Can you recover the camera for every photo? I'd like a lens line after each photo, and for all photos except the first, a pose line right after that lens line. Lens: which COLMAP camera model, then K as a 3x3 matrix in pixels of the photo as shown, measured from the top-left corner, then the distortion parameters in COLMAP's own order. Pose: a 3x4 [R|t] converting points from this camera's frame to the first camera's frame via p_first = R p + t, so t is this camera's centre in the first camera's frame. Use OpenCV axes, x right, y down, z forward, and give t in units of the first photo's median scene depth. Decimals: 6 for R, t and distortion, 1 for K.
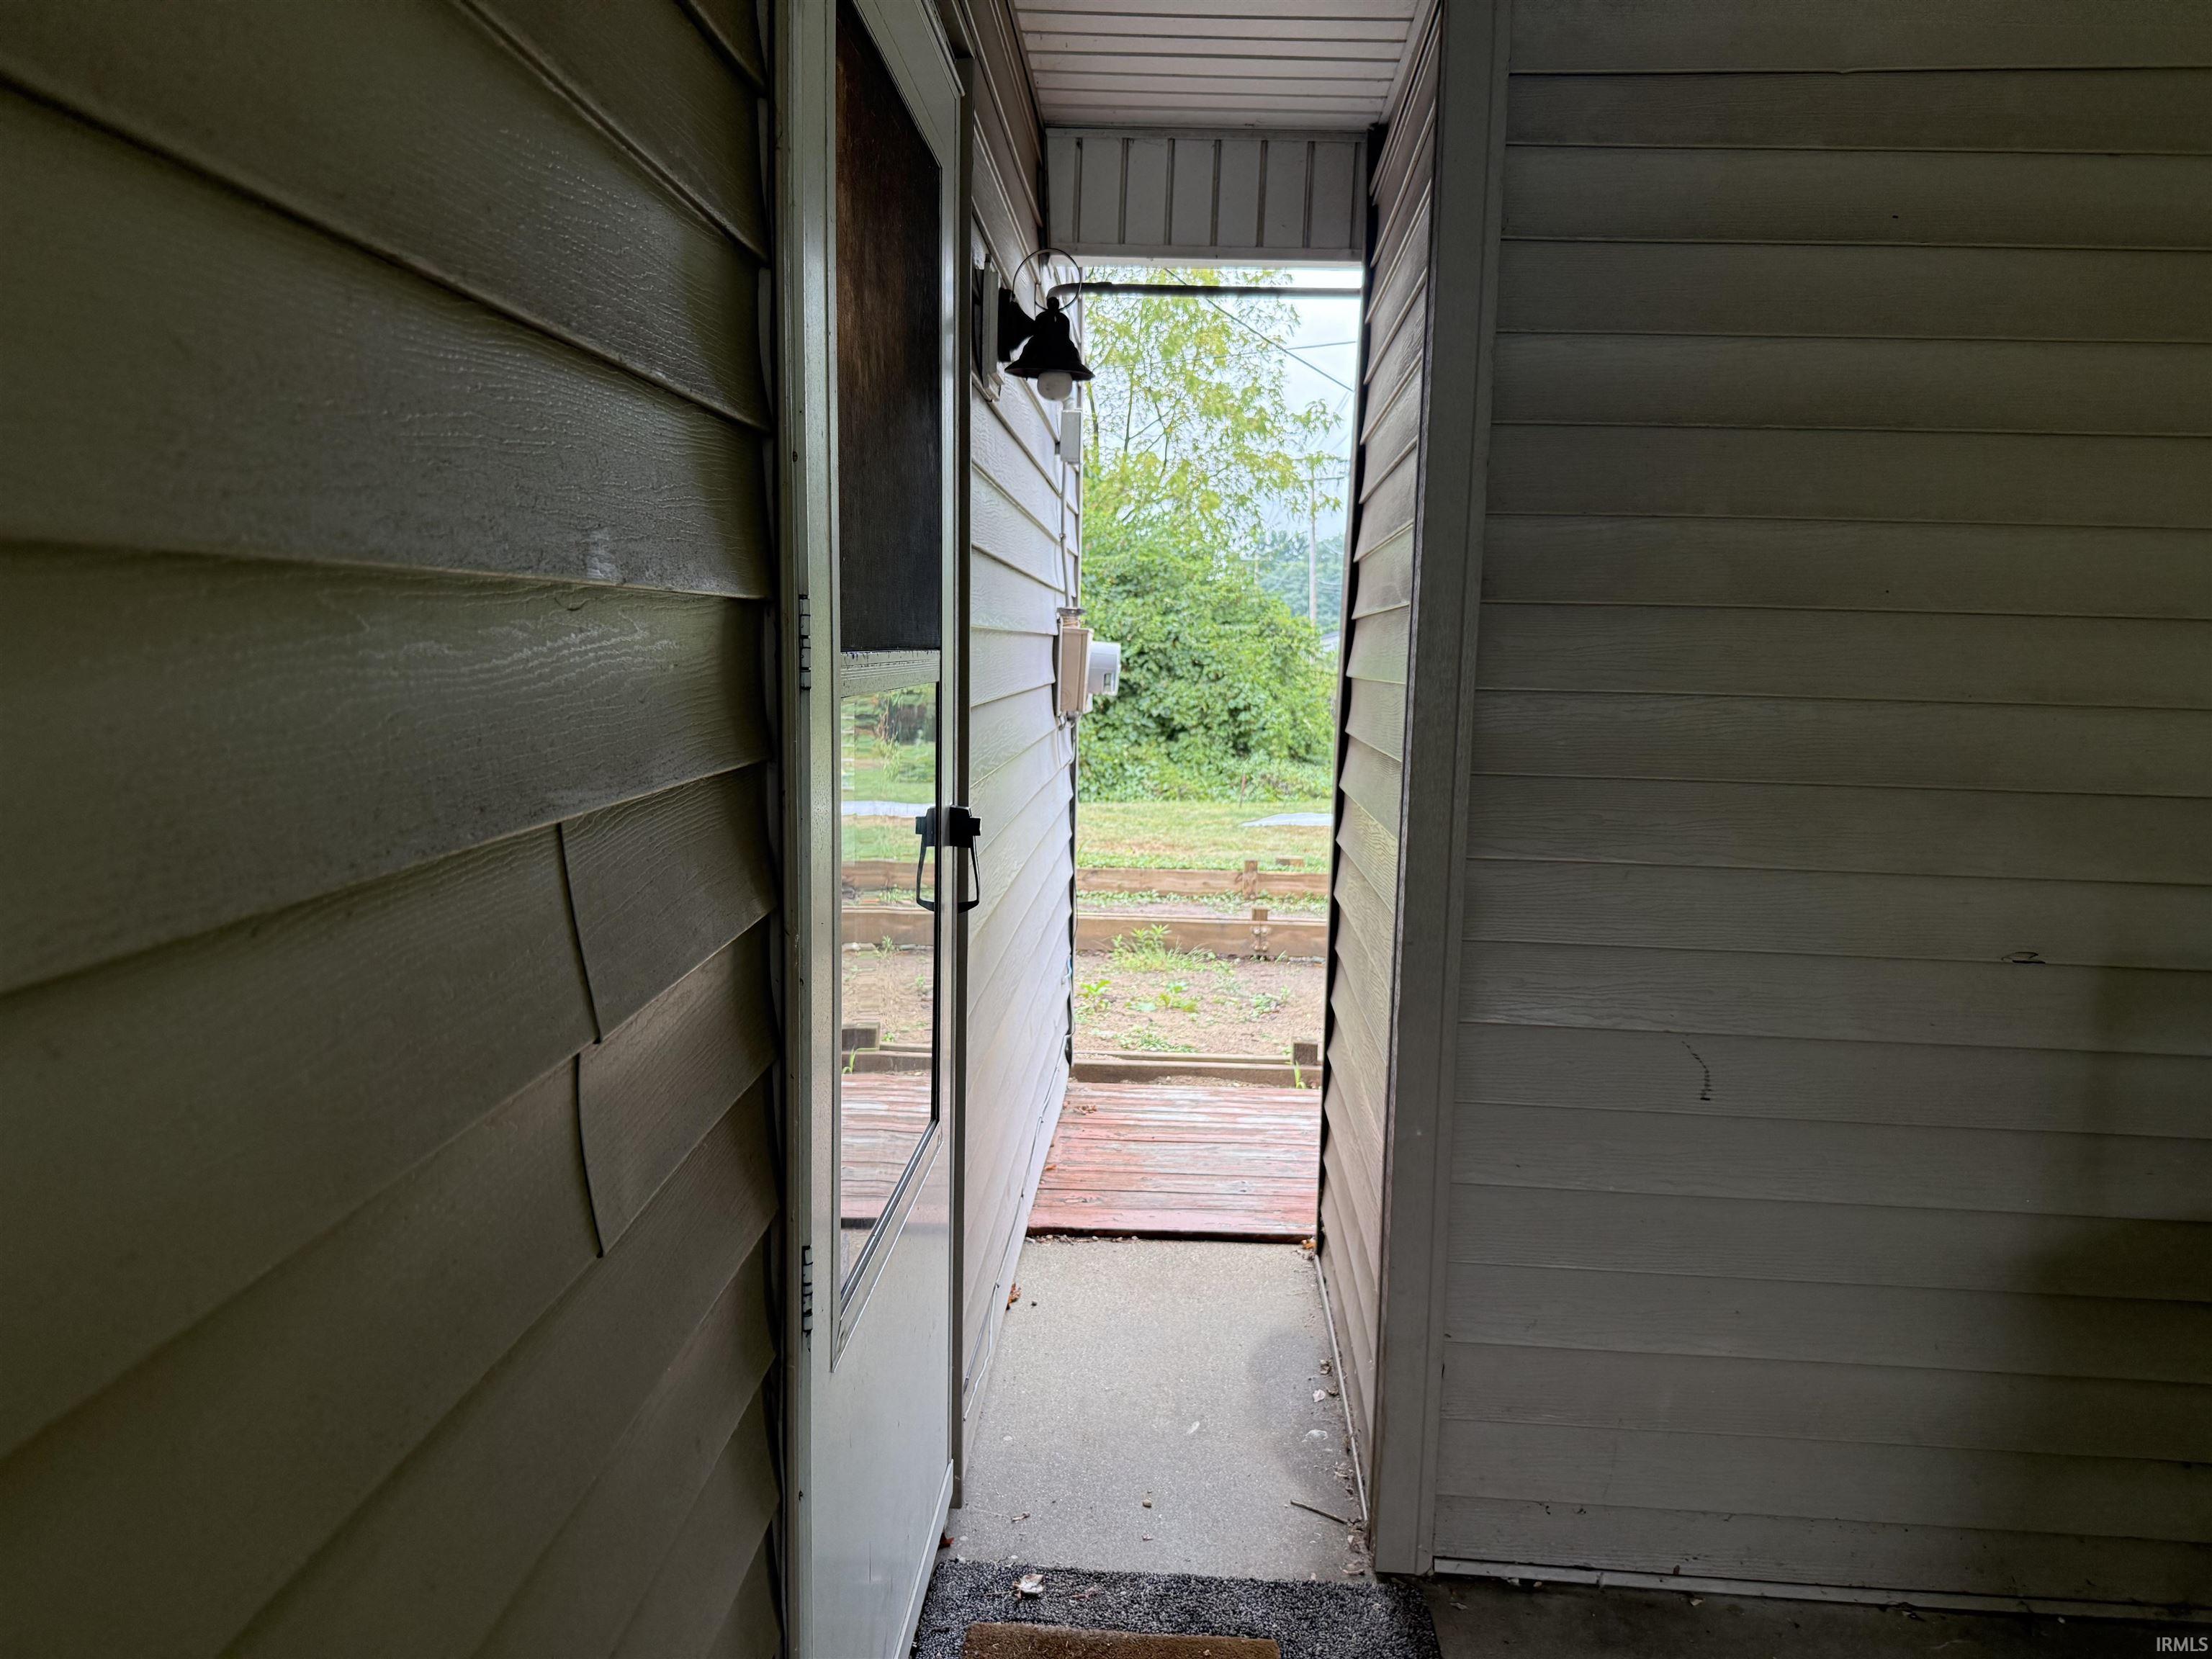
lens RADIAL K [[1531.6, 0, 1104.8], [0, 1531.6, 833.0], [0, 0, 1]] dist [0.160812, -0.305740]
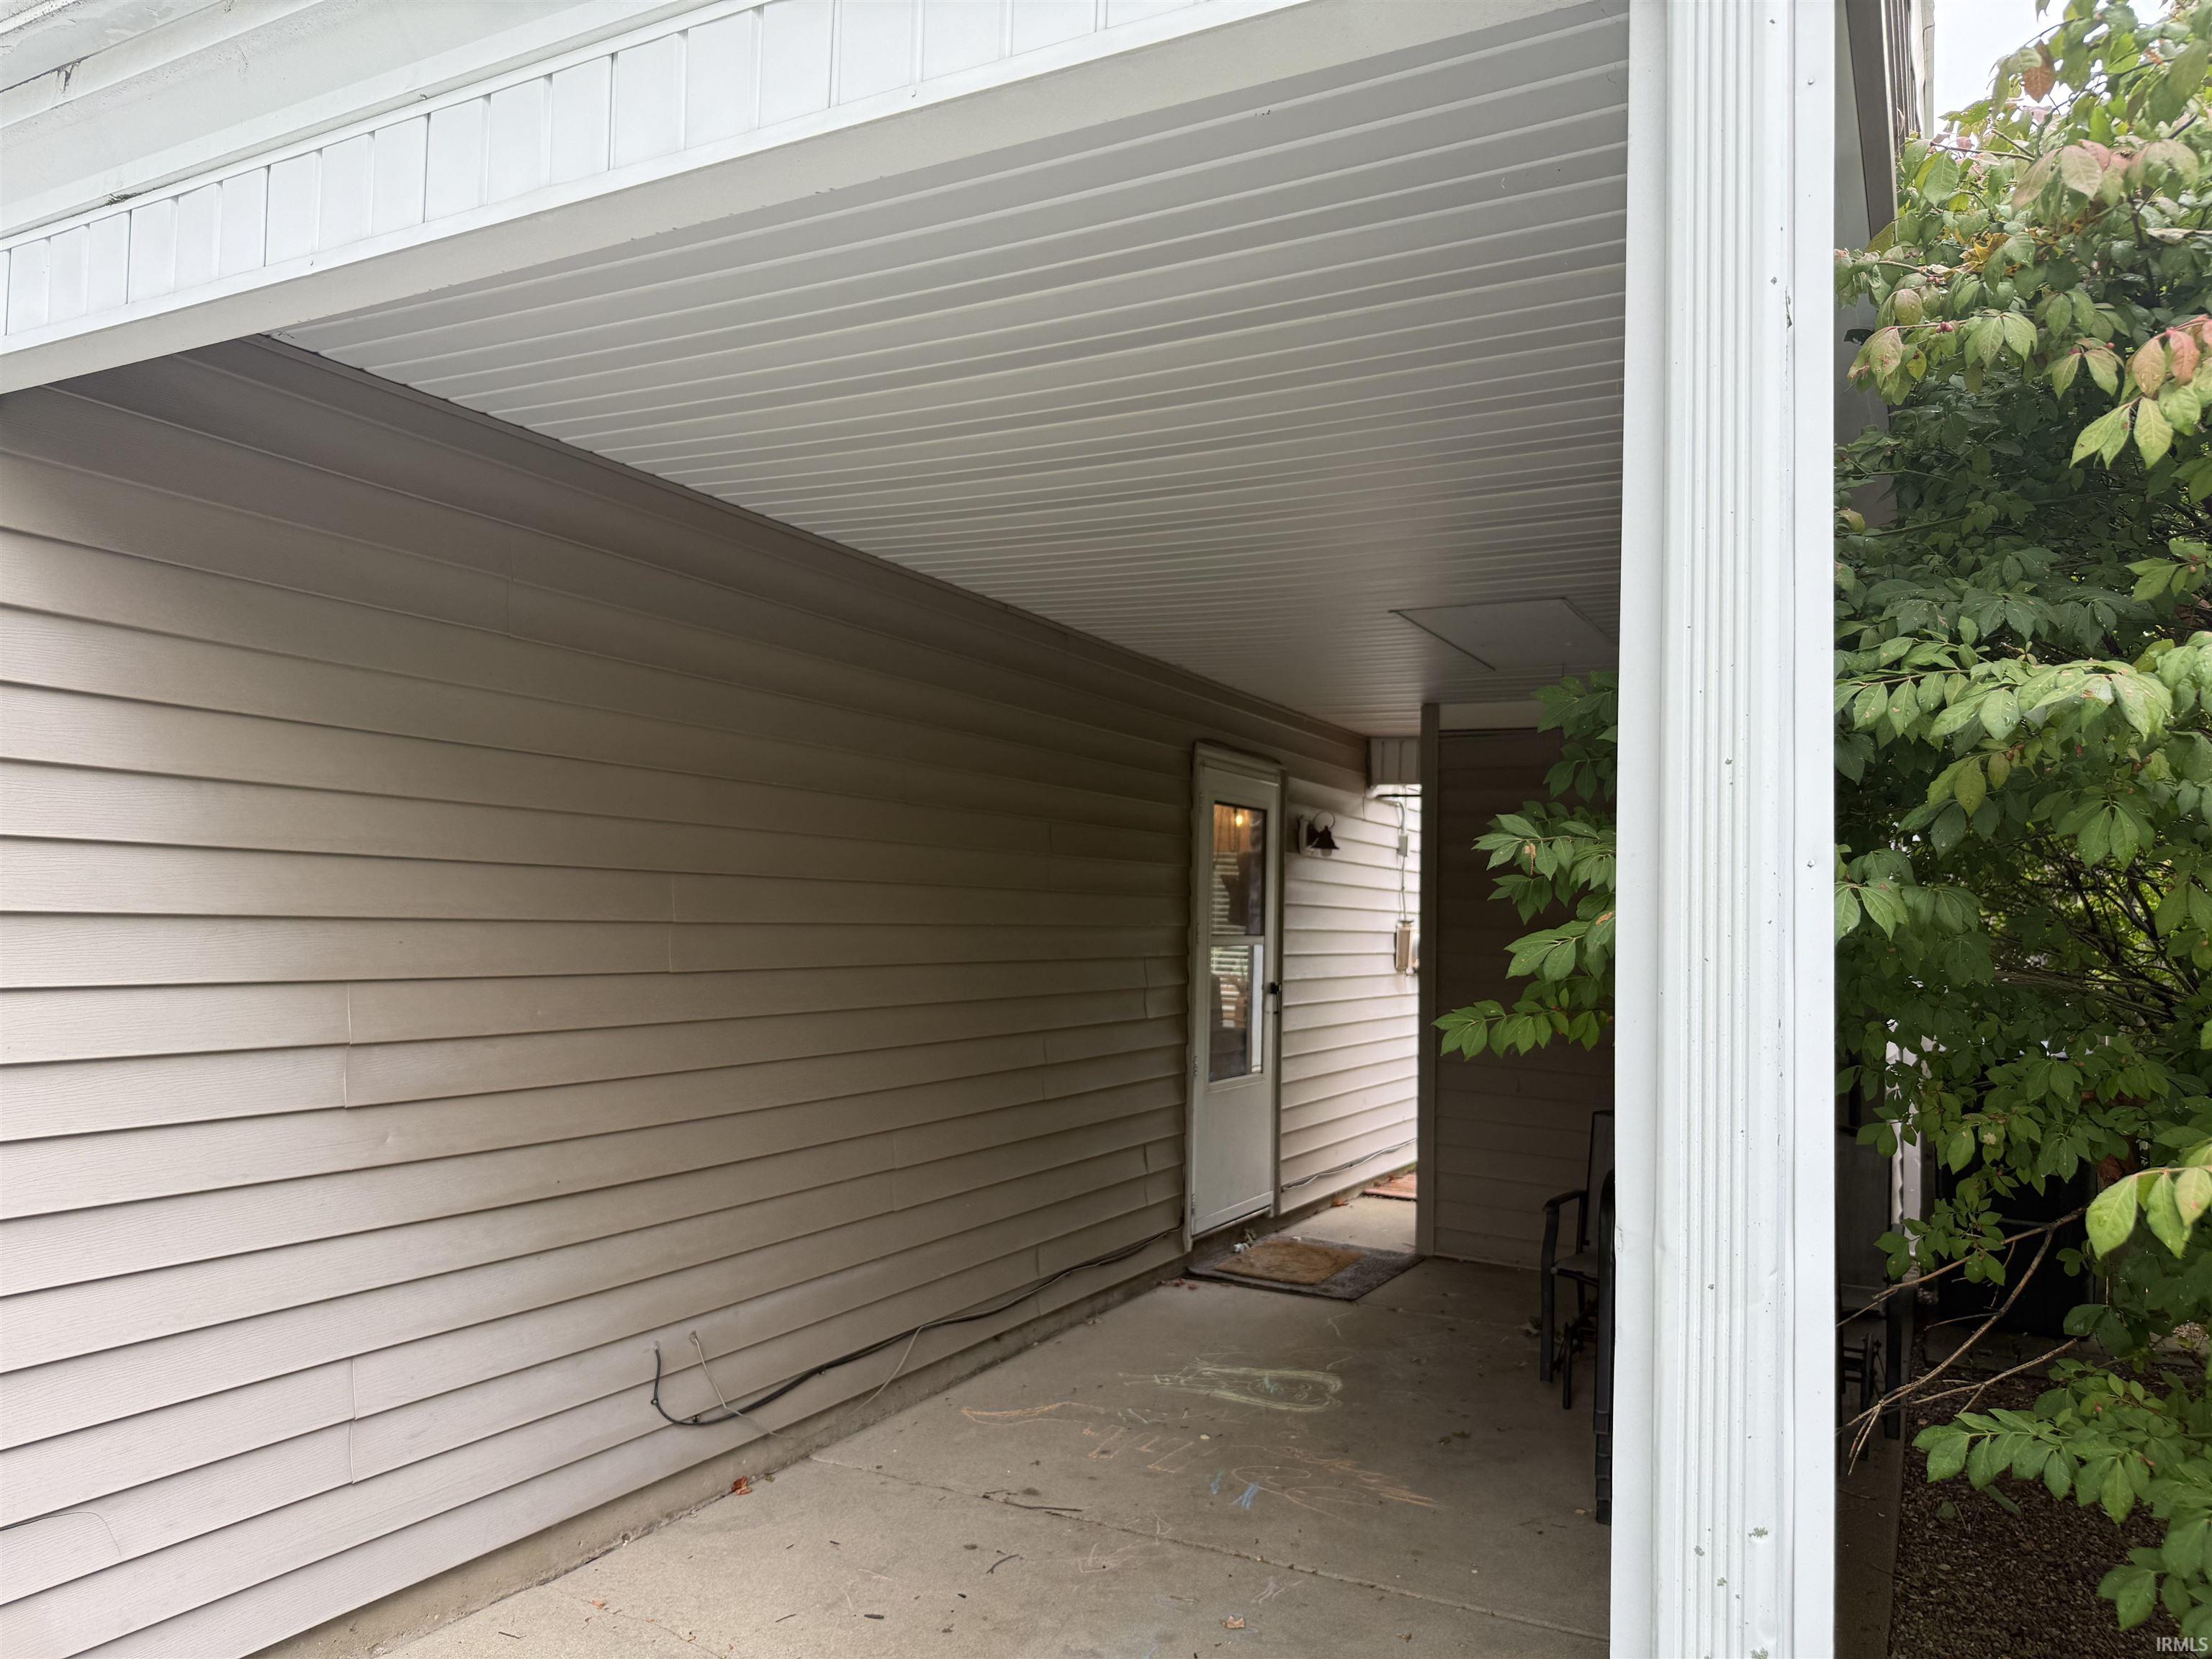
lens RADIAL K [[1531.6, 0, 1104.8], [0, 1531.6, 833.0], [0, 0, 1]] dist [0.160812, -0.305740]
pose [[0.901773, -0.022481, -0.431625, 0.937939], [-0.060453, 0.982269, -0.177461, 0.254968], [0.427961, 0.186123, 0.884425, -2.001091]]
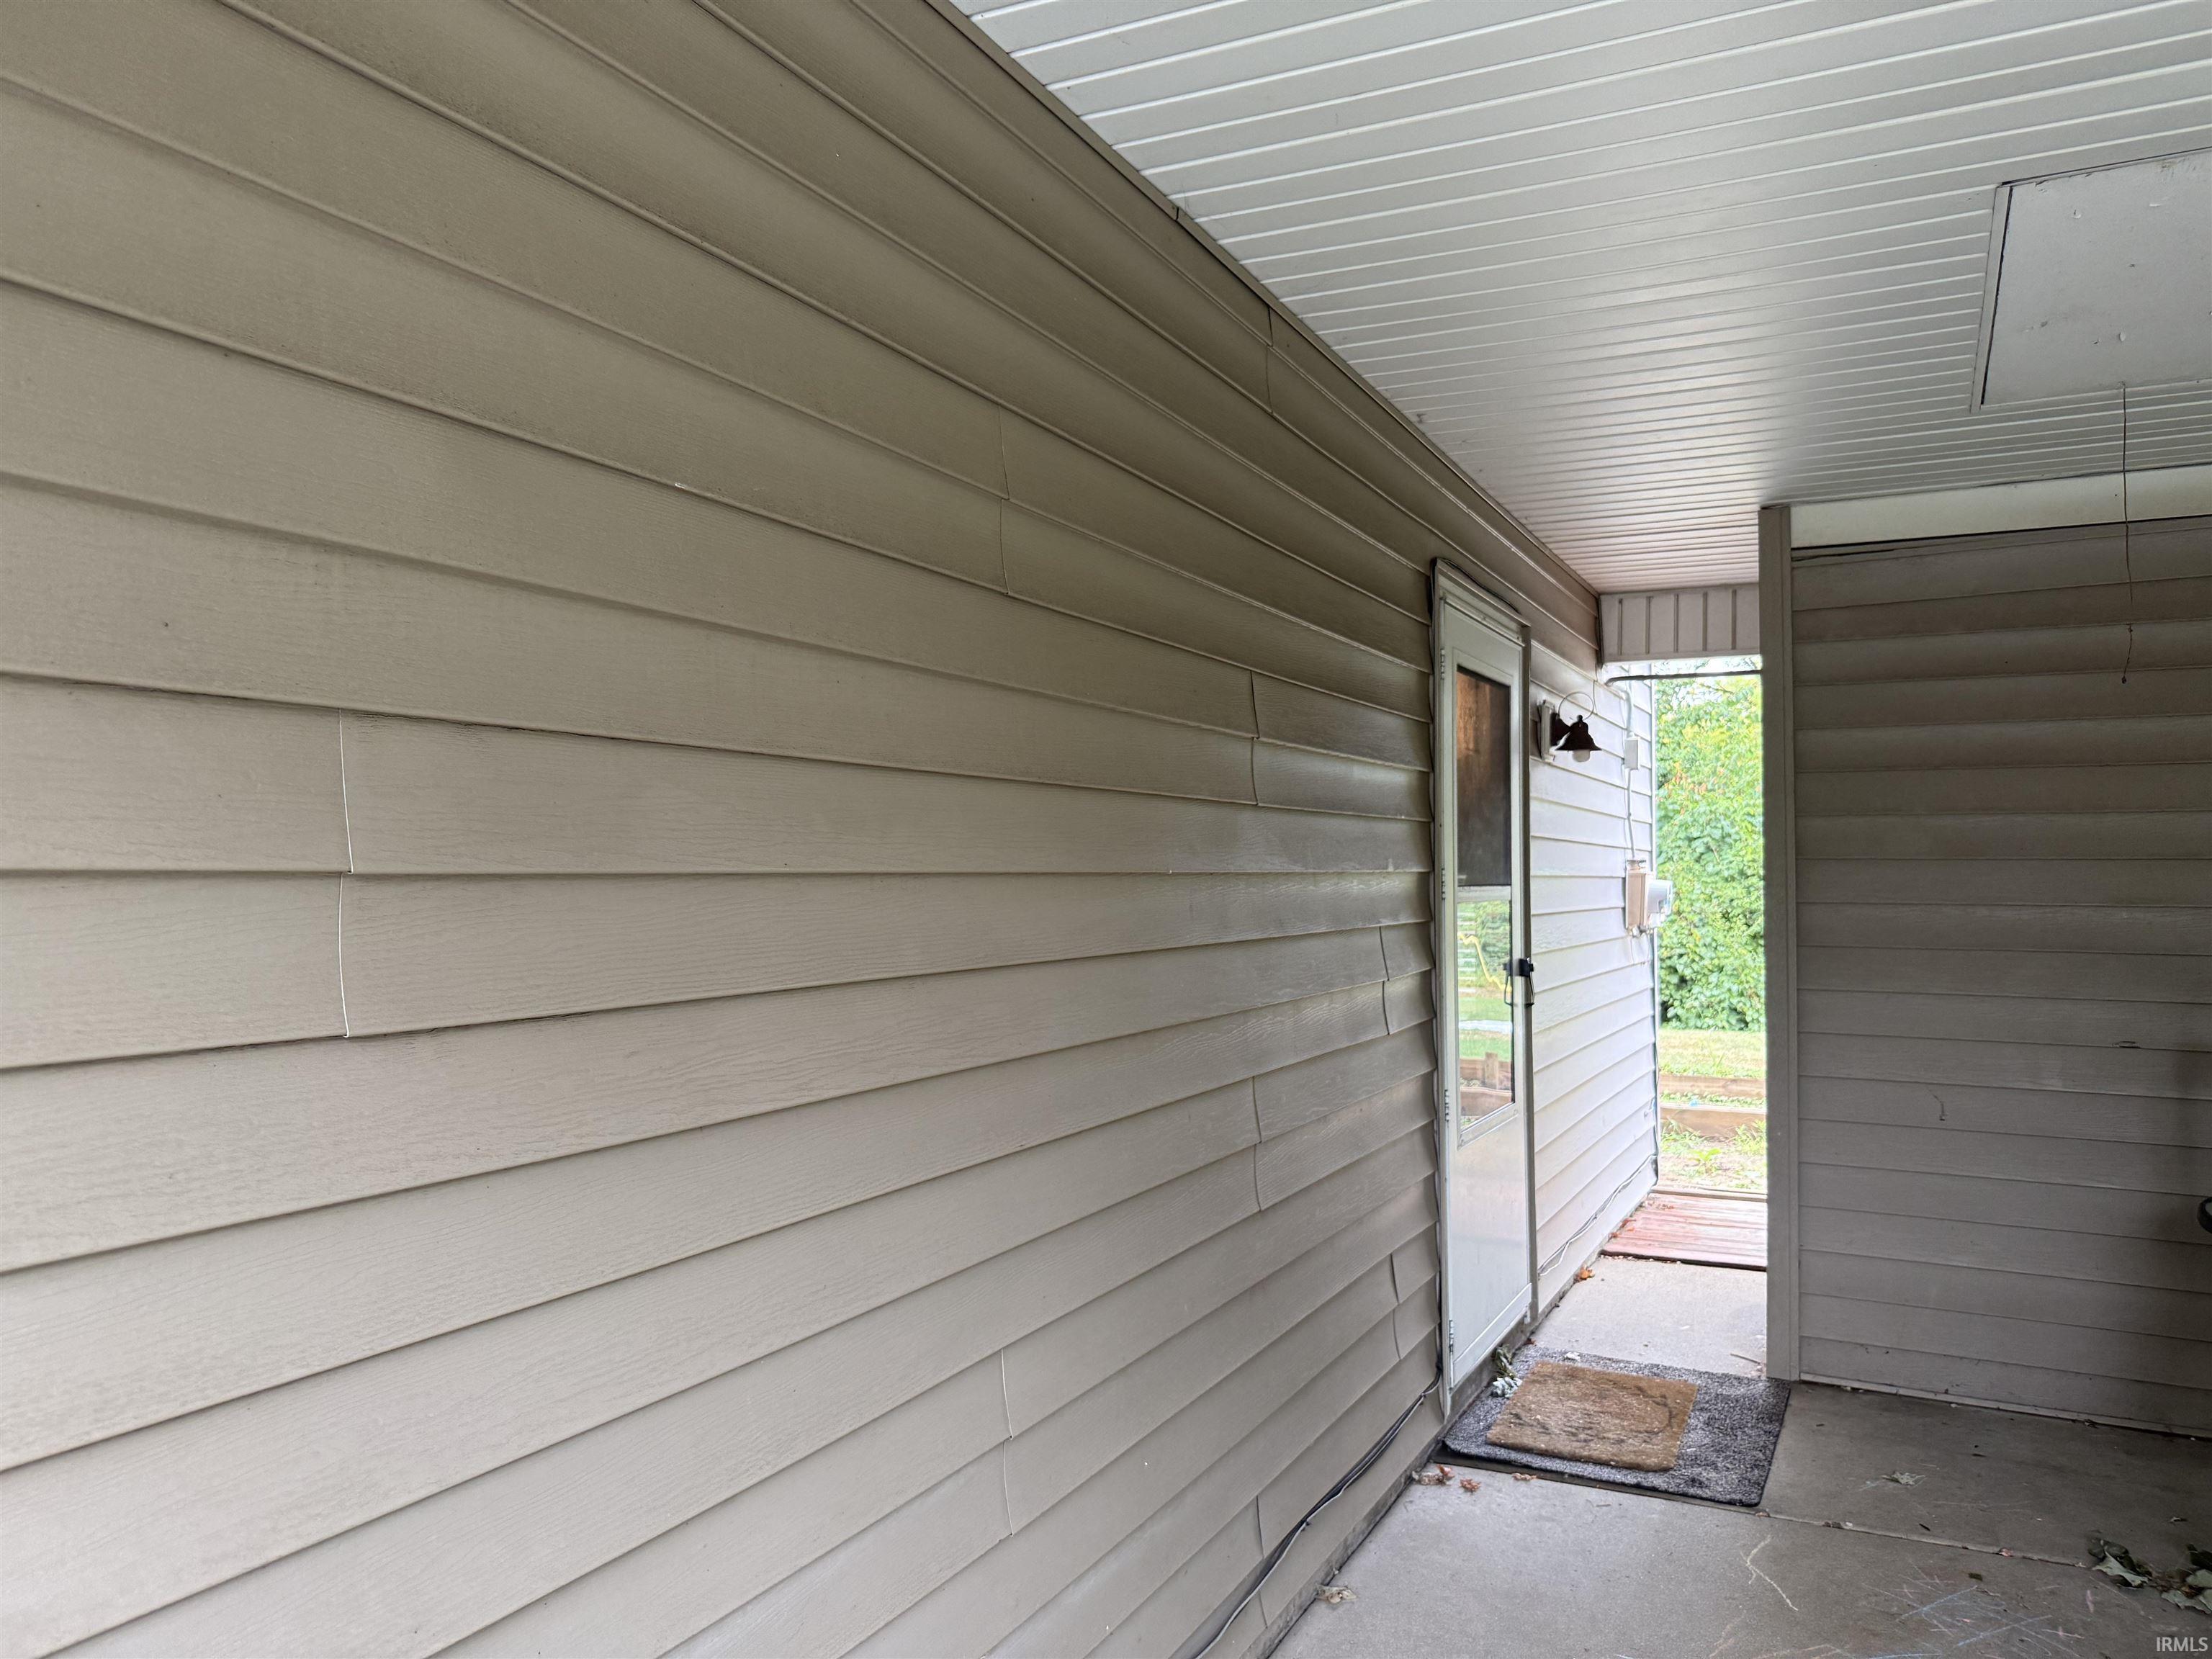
lens RADIAL K [[1535.0, 0, 1106.3], [0, 1535.0, 841.2], [0, 0, 1]] dist [0.039728, -0.046790]
pose [[0.905804, -0.032361, -0.422458, 0.264342], [-0.032852, 0.988713, -0.146177, 0.140373], [0.422420, 0.146287, 0.894517, -1.090571]]
